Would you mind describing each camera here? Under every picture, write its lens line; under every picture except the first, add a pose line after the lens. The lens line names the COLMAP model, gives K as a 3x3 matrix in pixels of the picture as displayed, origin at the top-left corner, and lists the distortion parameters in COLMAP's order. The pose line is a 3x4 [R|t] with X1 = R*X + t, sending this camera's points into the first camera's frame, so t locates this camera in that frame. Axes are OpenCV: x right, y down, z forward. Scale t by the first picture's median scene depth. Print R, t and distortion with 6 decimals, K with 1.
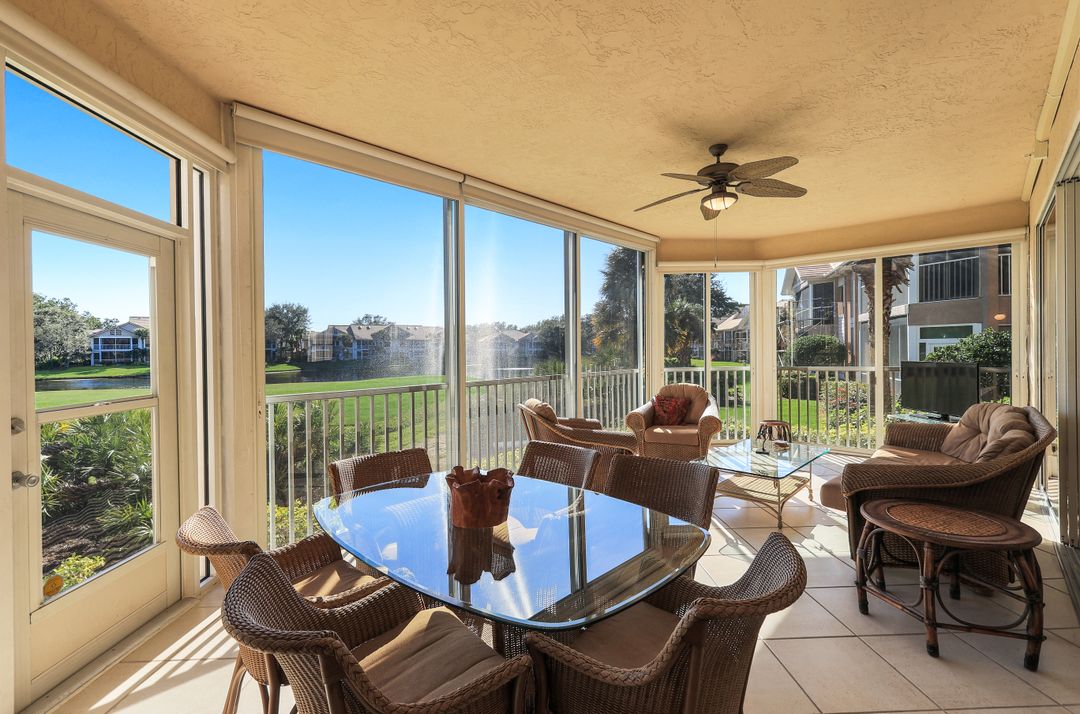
lens RADIAL K [[478.0, 0, 534.9], [0, 478.0, 351.1], [0, 0, 1]] dist [0.005230, 0.001176]
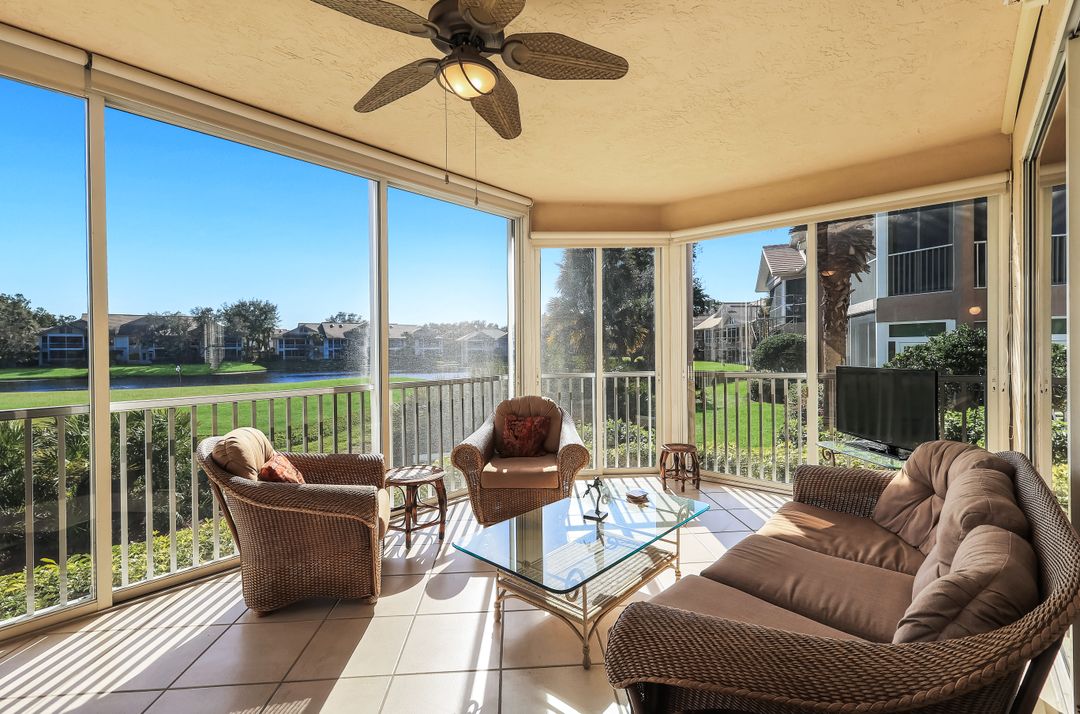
lens RADIAL K [[478.0, 0, 541.1], [0, 478.0, 350.7], [0, 0, 1]] dist [0.005230, 0.001176]
pose [[0.999528, 0.000641, 0.030707, 0.128739], [-0.000669, 0.999999, 0.000910, -0.000805], [-0.030706, -0.000931, 0.999528, 0.128499]]
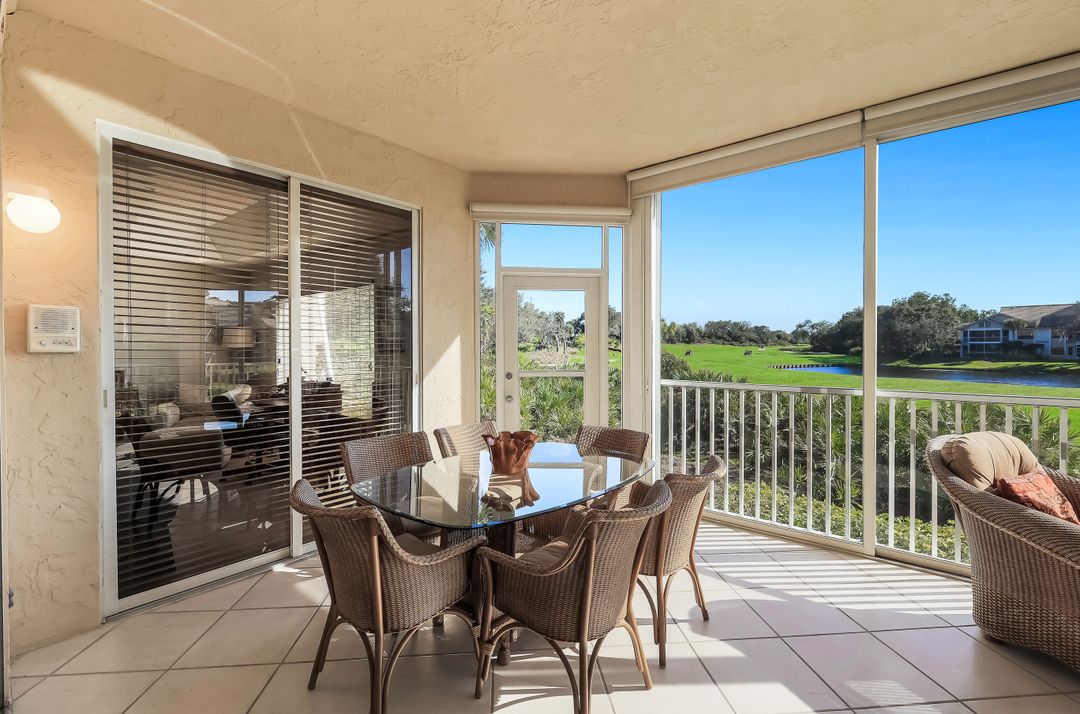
lens RADIAL K [[478.0, 0, 537.5], [0, 478.0, 353.2], [0, 0, 1]] dist [0.005230, 0.001176]
pose [[0.063671, 0.023833, -0.997686, 0.187841], [-0.003301, 0.999714, 0.023671, -0.002429], [0.997966, 0.001786, 0.063731, 0.148799]]
